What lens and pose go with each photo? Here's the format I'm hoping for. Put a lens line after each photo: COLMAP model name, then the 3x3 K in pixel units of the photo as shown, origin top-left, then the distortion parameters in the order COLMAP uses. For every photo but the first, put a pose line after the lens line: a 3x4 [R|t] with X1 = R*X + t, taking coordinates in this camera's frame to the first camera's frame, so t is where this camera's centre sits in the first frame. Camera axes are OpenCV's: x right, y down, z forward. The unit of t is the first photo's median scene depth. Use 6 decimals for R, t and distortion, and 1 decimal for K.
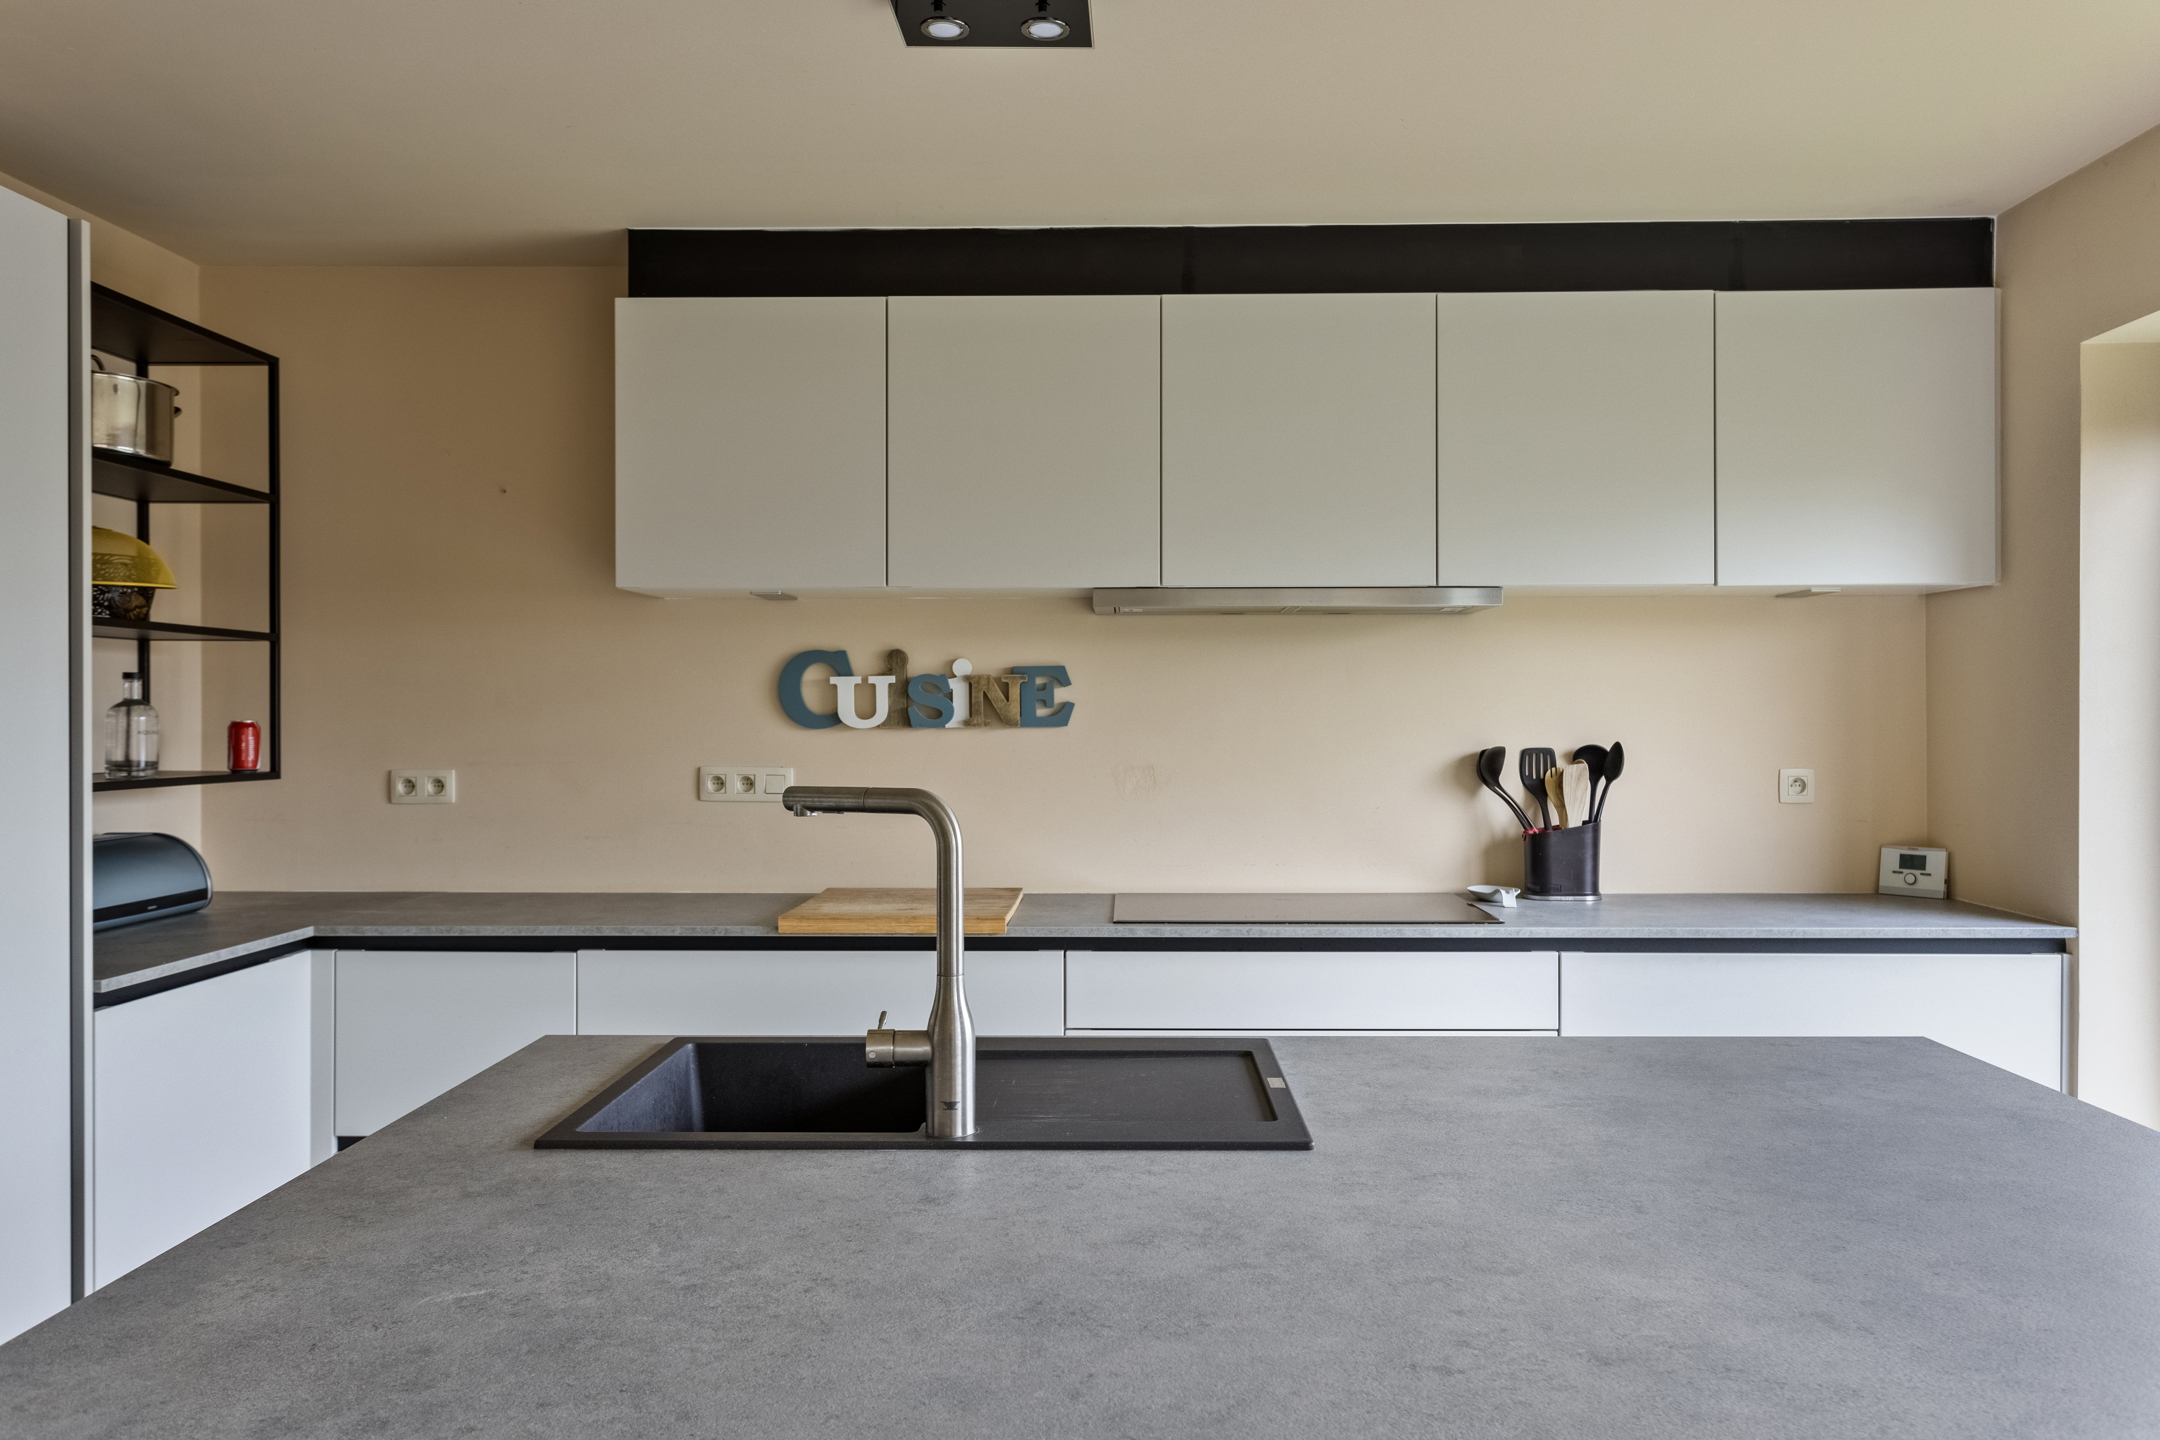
lens RADIAL K [[1560.9, 0, 1146.2], [0, 1560.9, 687.1], [0, 0, 1]] dist [-0.019764, -0.008662]
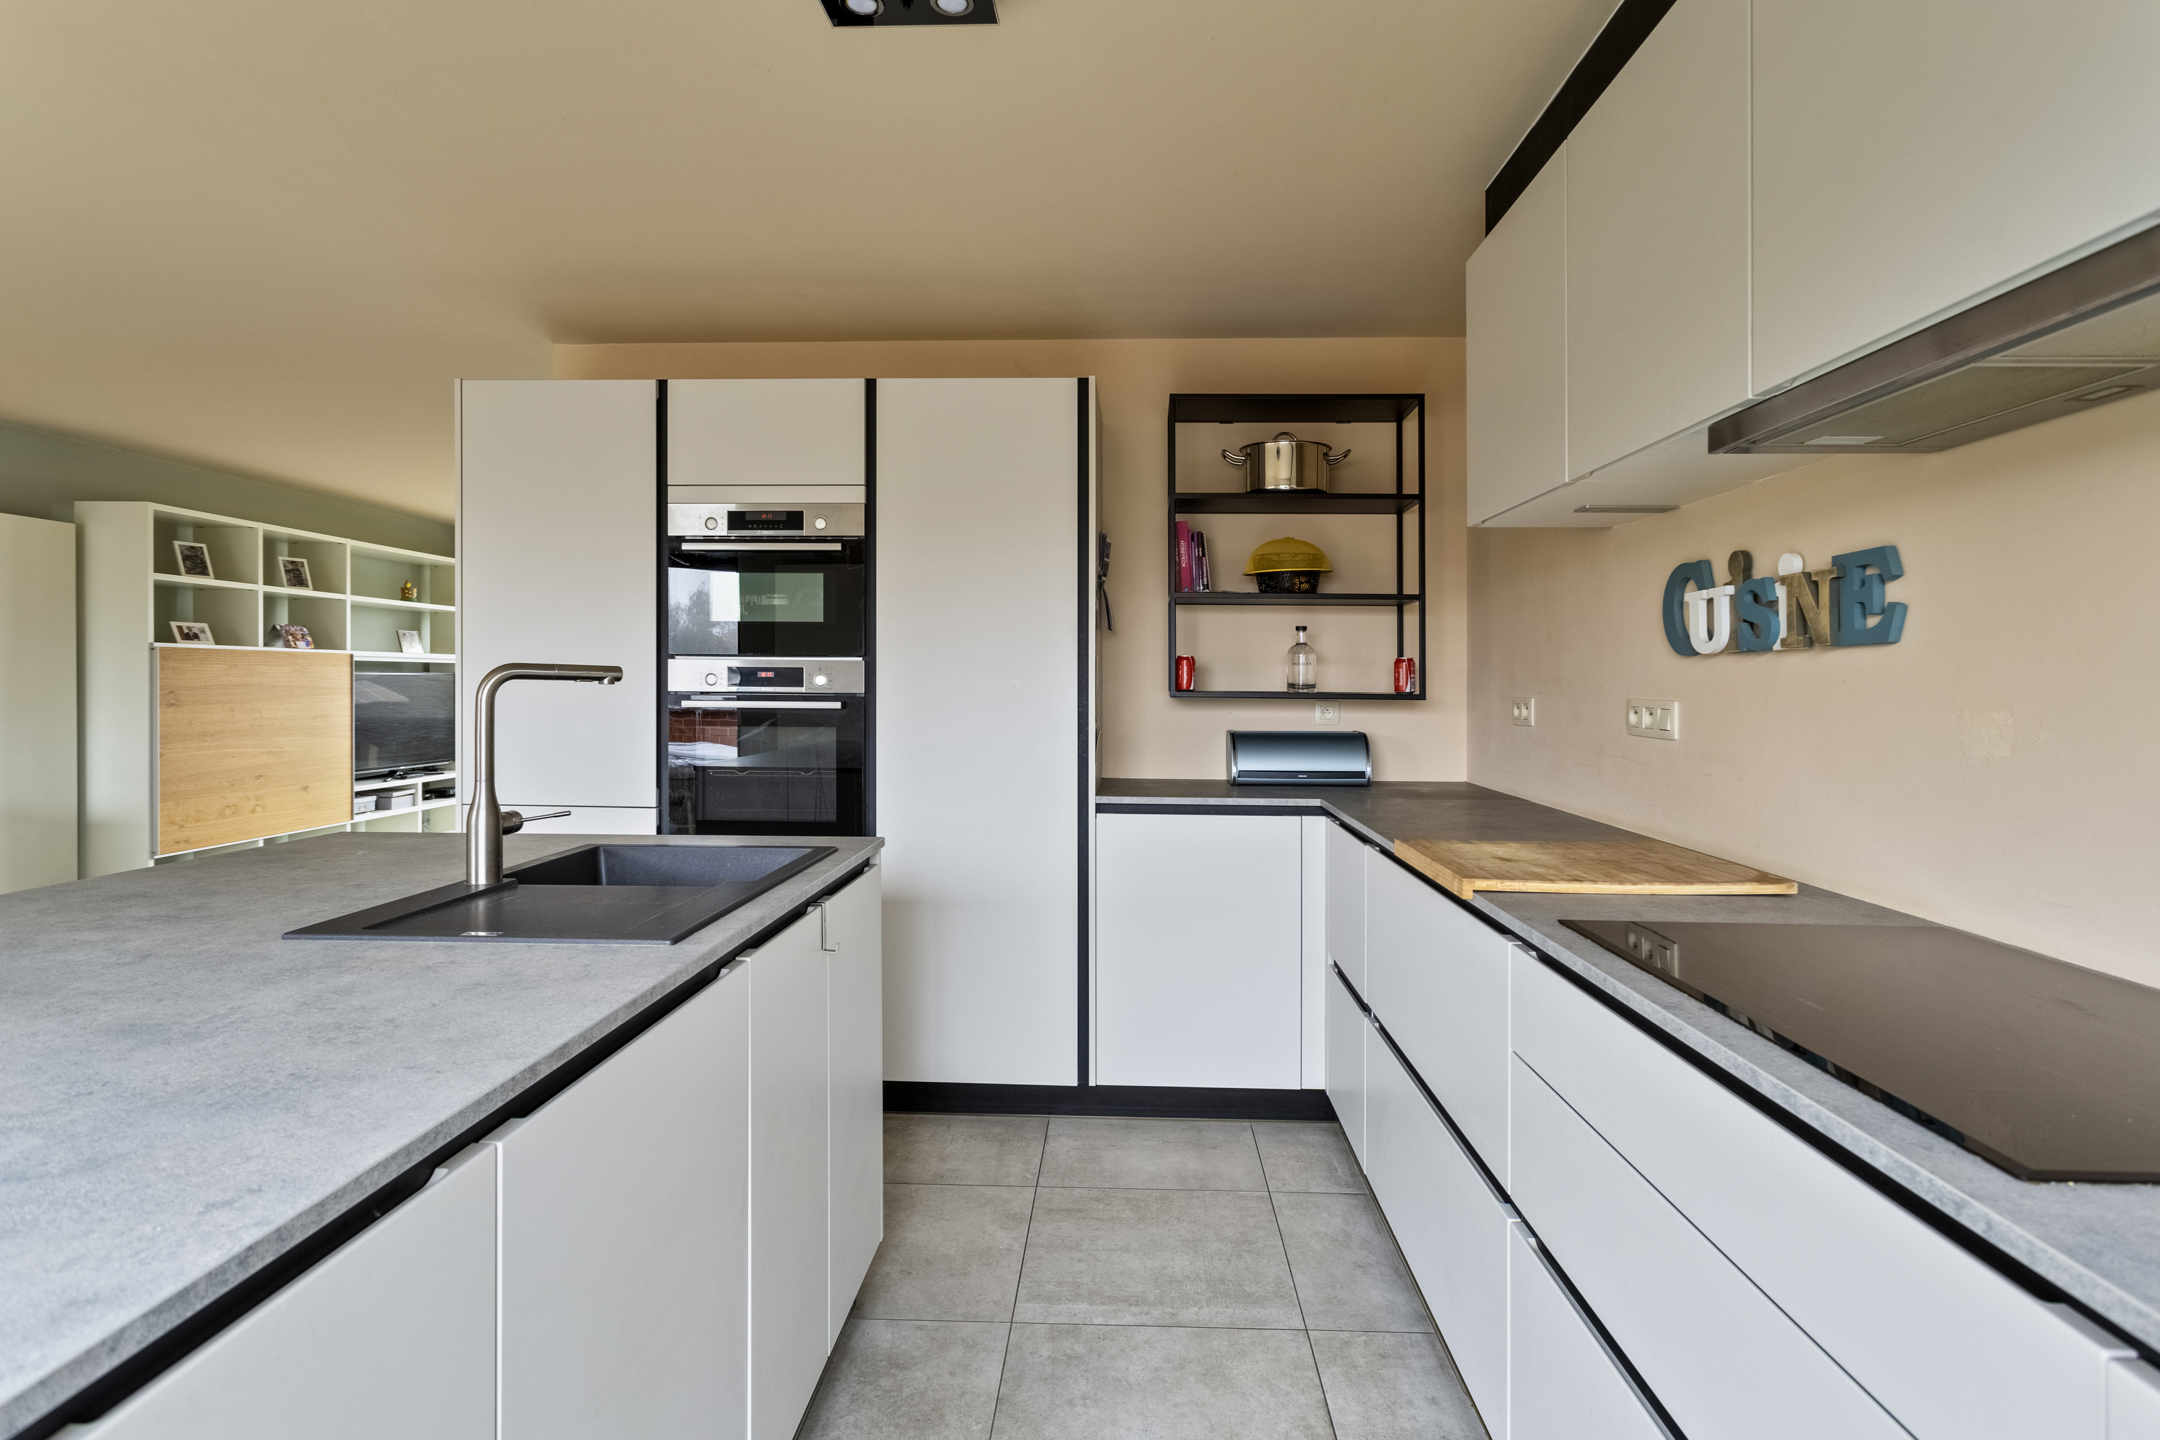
lens RADIAL K [[1042.8, 0, 1068.7], [0, 1042.8, 714.2], [0, 0, 1]] dist [-0.020943, 0.002247]
pose [[-0.049819, 0.033694, -0.998190, 0.385101], [0.007308, 0.999416, 0.033371, 0.038528], [0.998732, -0.005633, -0.050037, 0.730446]]
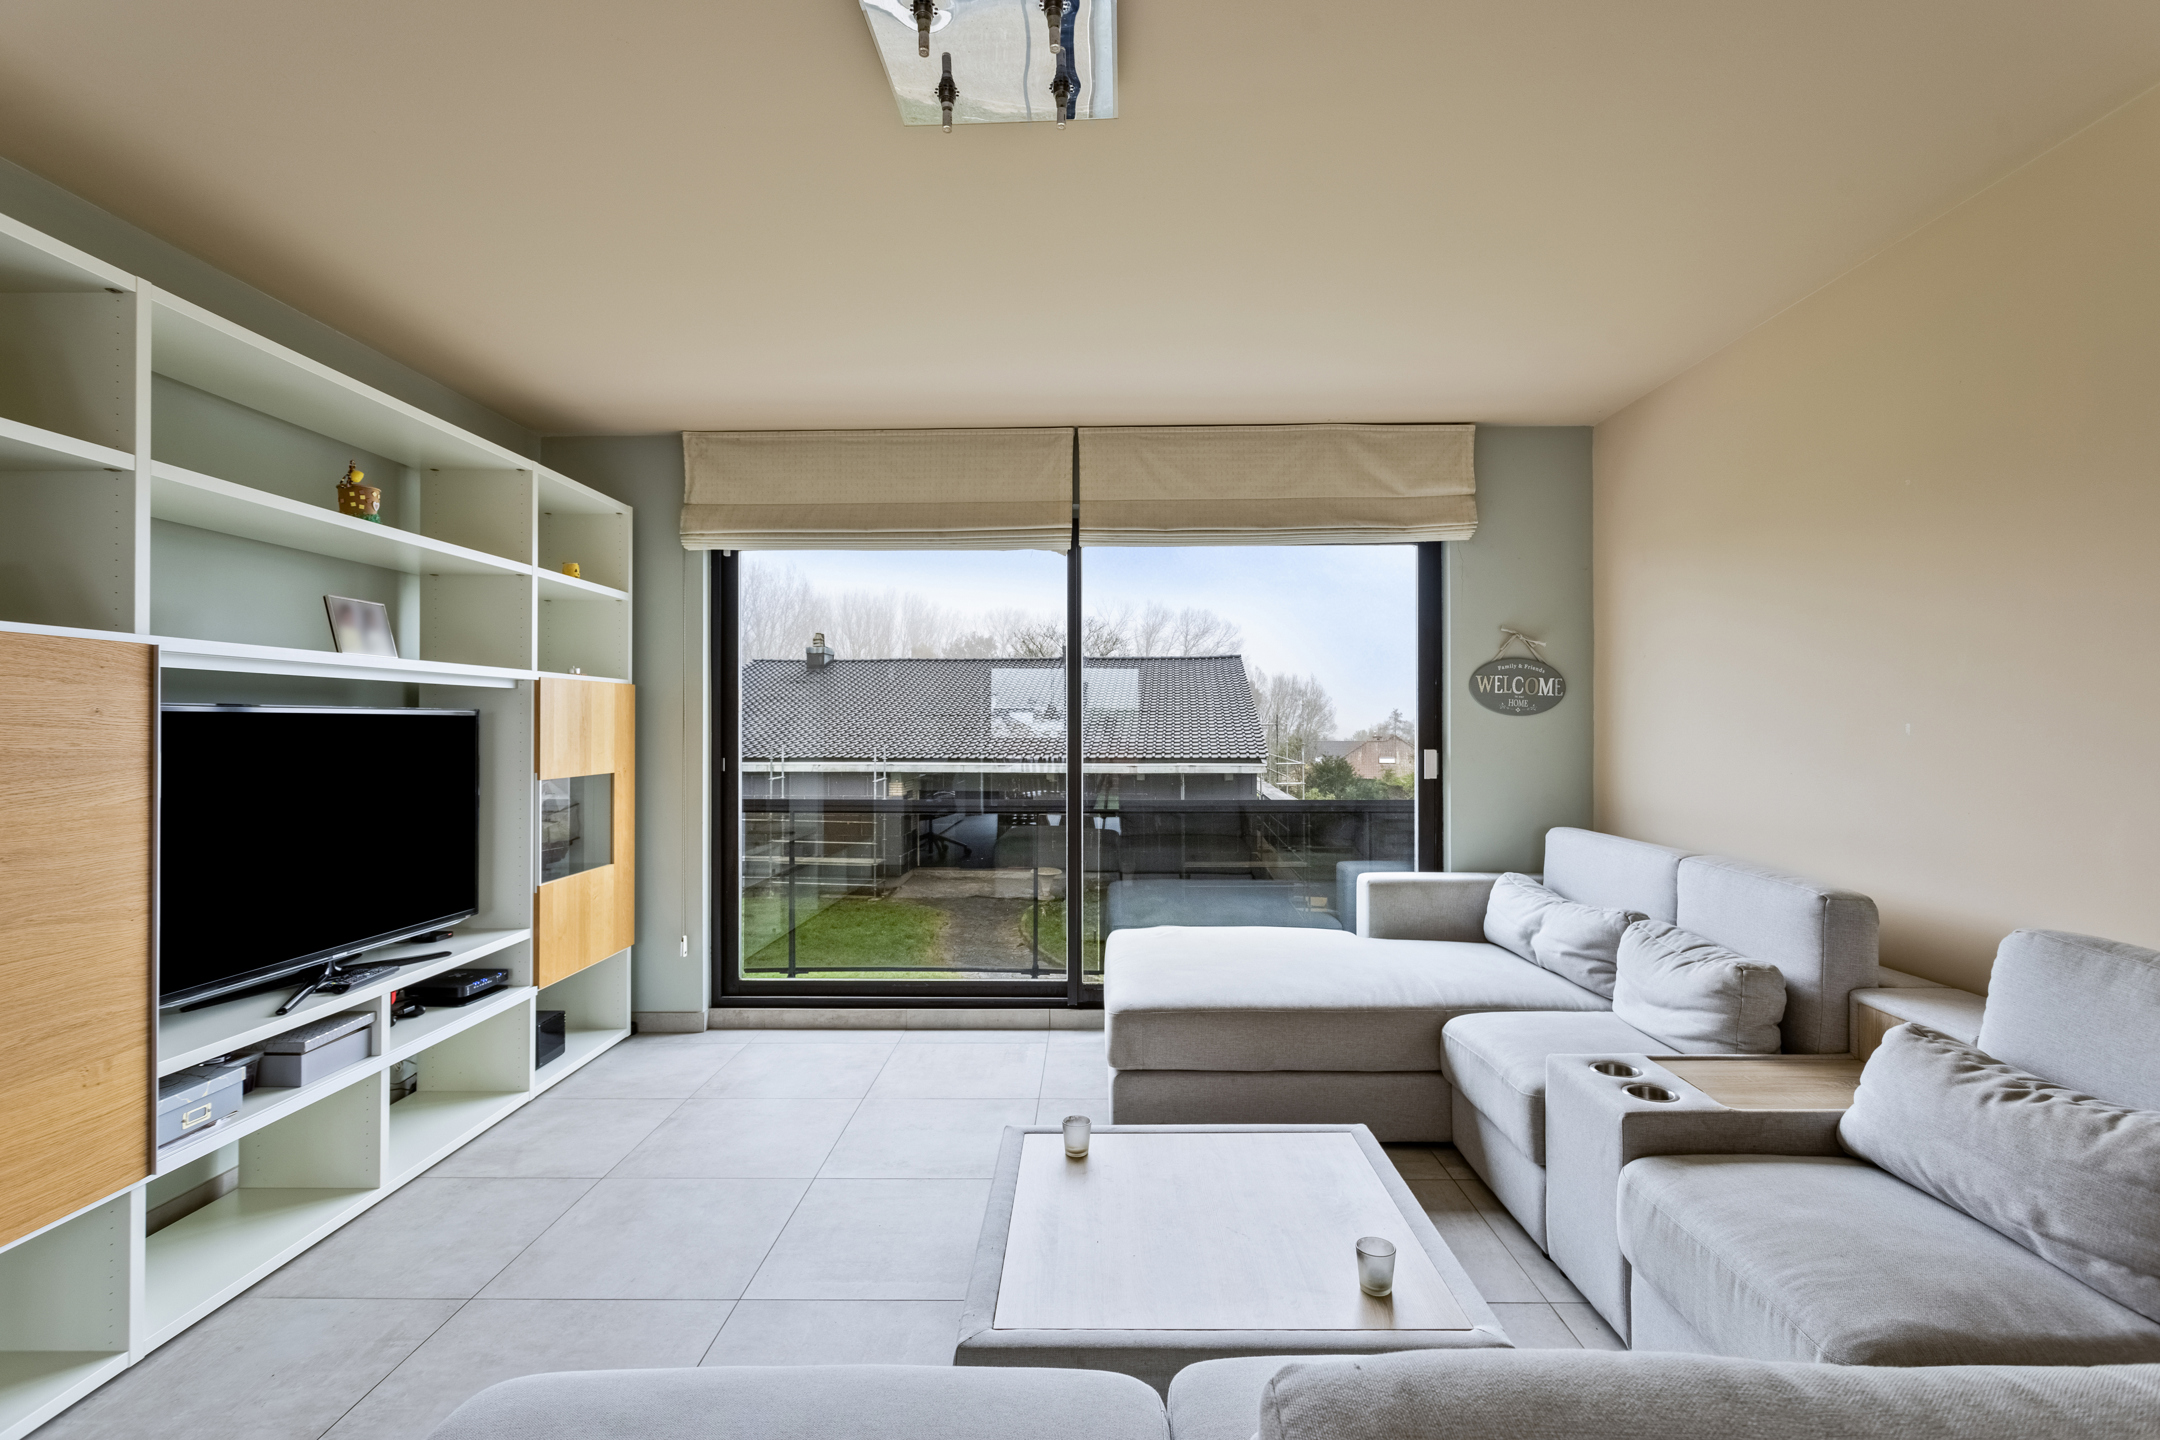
lens RADIAL K [[1007.6, 0, 1091.9], [0, 1007.6, 725.0], [0, 0, 1]] dist [0.006855, -0.000164]
pose [[-0.025594, 0.001620, -0.999671, -0.895814], [0.016154, 0.999869, 0.001207, 0.035719], [0.999542, -0.016118, -0.025617, -0.137191]]
